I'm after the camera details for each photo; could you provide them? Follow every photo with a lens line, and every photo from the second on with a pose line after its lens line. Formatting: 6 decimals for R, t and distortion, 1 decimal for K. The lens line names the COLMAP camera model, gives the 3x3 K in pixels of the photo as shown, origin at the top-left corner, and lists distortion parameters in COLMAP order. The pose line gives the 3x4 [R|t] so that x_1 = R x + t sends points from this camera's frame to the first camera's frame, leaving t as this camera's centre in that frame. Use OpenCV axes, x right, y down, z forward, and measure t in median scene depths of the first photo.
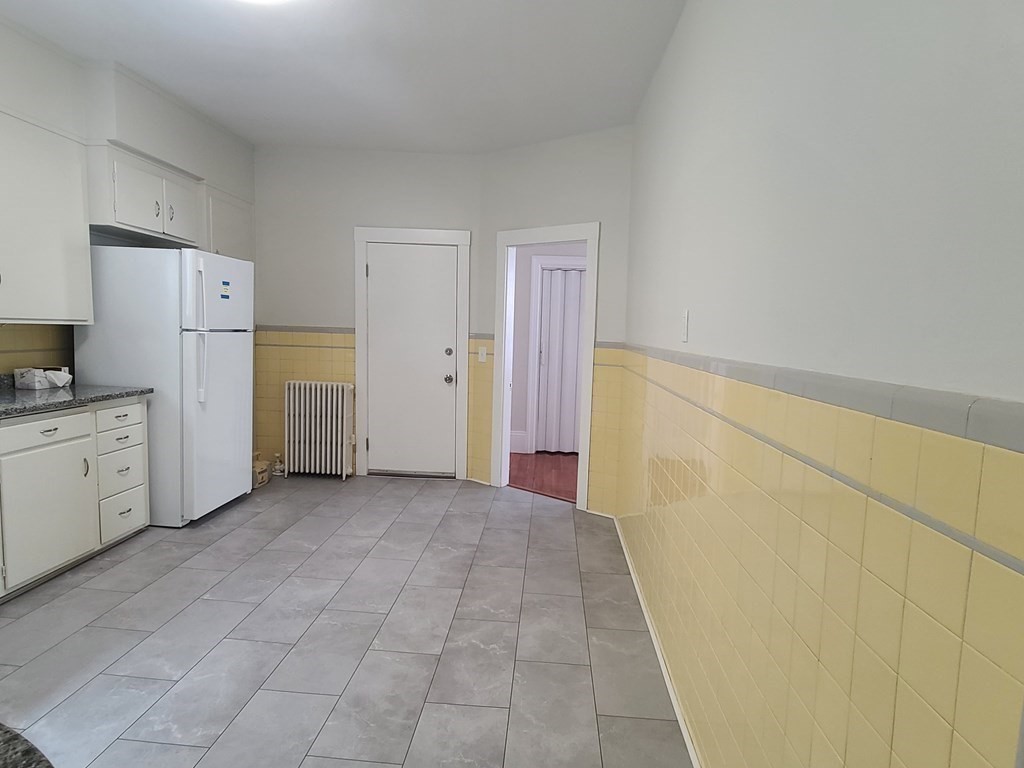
lens RADIAL K [[575.6, 0, 513.0], [0, 575.6, 385.7], [0, 0, 1]] dist [-0.003150, 0.004762]
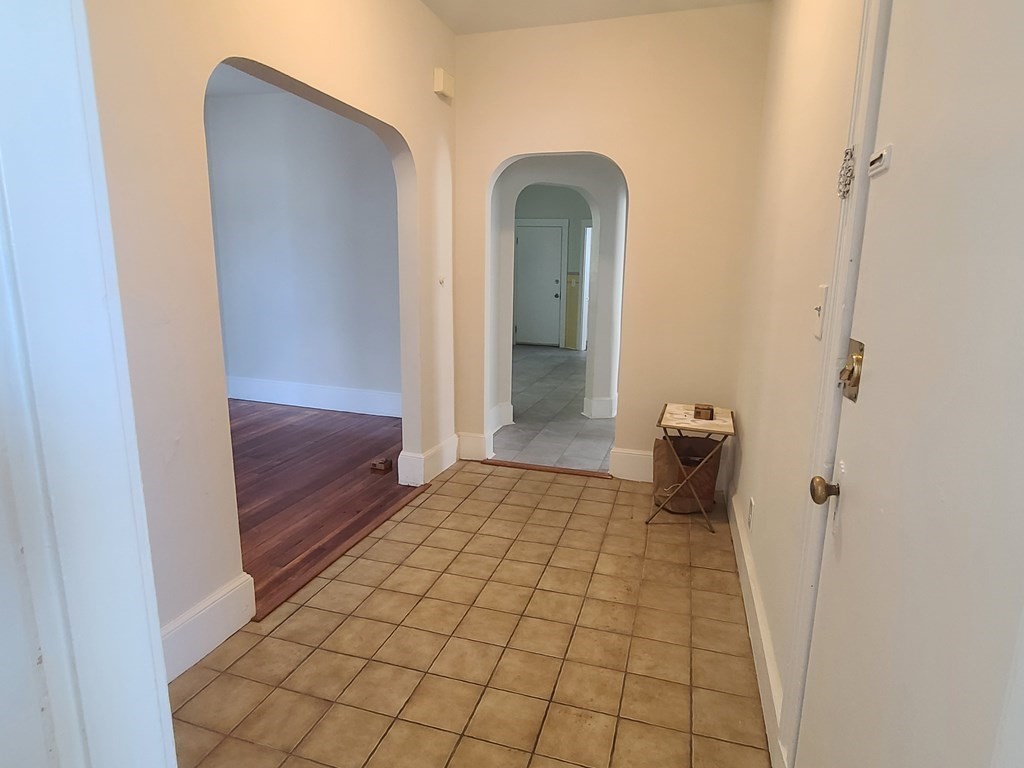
lens RADIAL K [[575.6, 0, 512.4], [0, 575.6, 384.4], [0, 0, 1]] dist [-0.003150, 0.004762]
pose [[0.984428, 0.025142, -0.173983, 0.090190], [-0.006417, 0.994199, 0.107361, 0.079936], [0.175673, -0.104572, 0.978879, -0.987203]]
